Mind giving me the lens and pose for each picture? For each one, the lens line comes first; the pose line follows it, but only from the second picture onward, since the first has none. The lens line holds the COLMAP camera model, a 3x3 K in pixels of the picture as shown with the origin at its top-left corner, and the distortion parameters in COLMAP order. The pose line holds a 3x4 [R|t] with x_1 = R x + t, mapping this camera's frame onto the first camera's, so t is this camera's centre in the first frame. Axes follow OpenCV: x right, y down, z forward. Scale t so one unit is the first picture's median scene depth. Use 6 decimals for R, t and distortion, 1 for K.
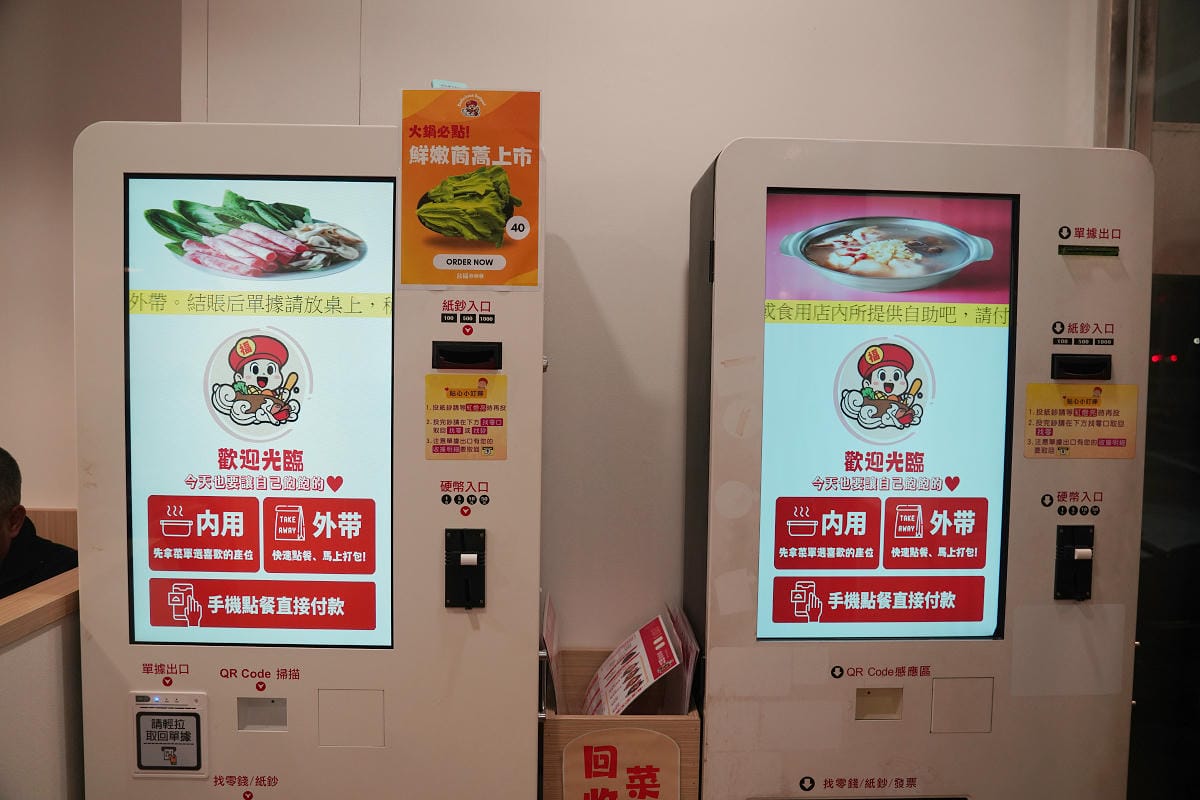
lens RADIAL K [[959.5, 0, 597.4], [0, 959.5, 402.6], [0, 0, 1]] dist [-0.044651, -0.003948]
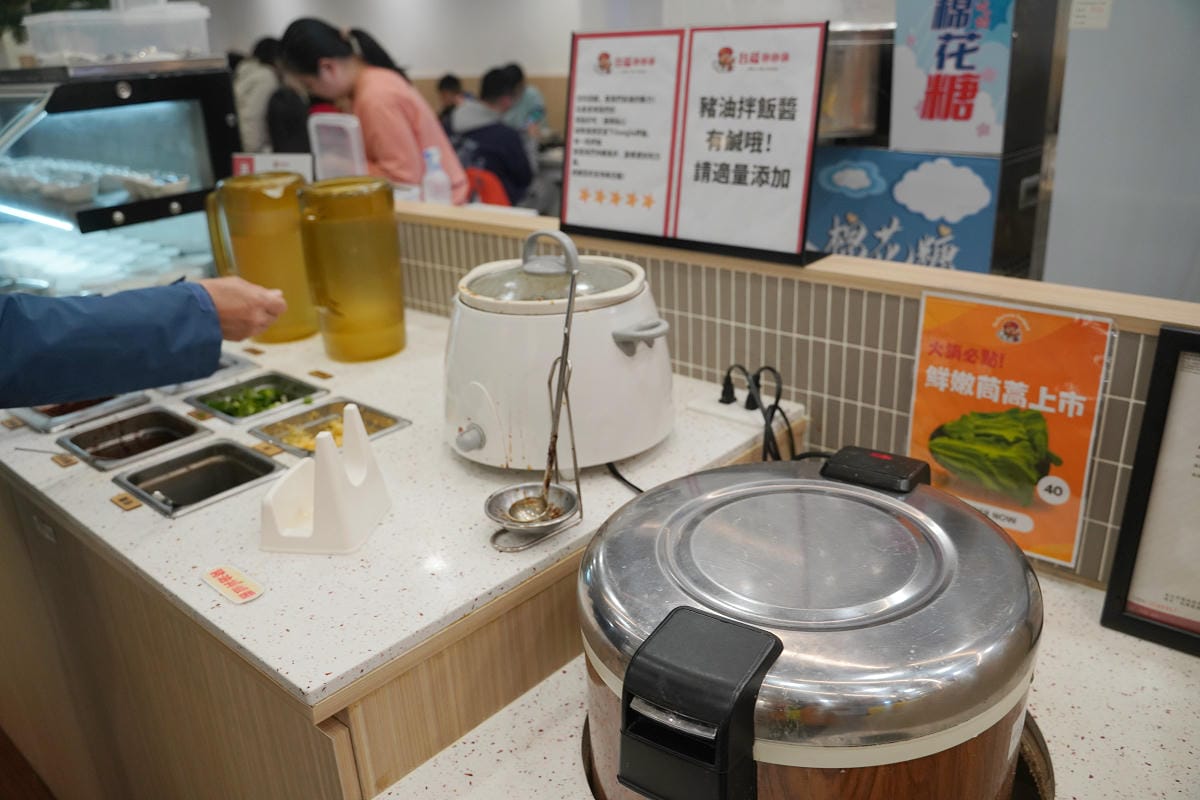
lens RADIAL K [[959.5, 0, 599.6], [0, 959.5, 400.4], [0, 0, 1]] dist [-0.044651, -0.003948]
pose [[0.715503, 0.215047, -0.664688, 0.147219], [0.013836, 0.946896, 0.321243, -0.502215], [0.698472, -0.239047, 0.674532, 0.253354]]
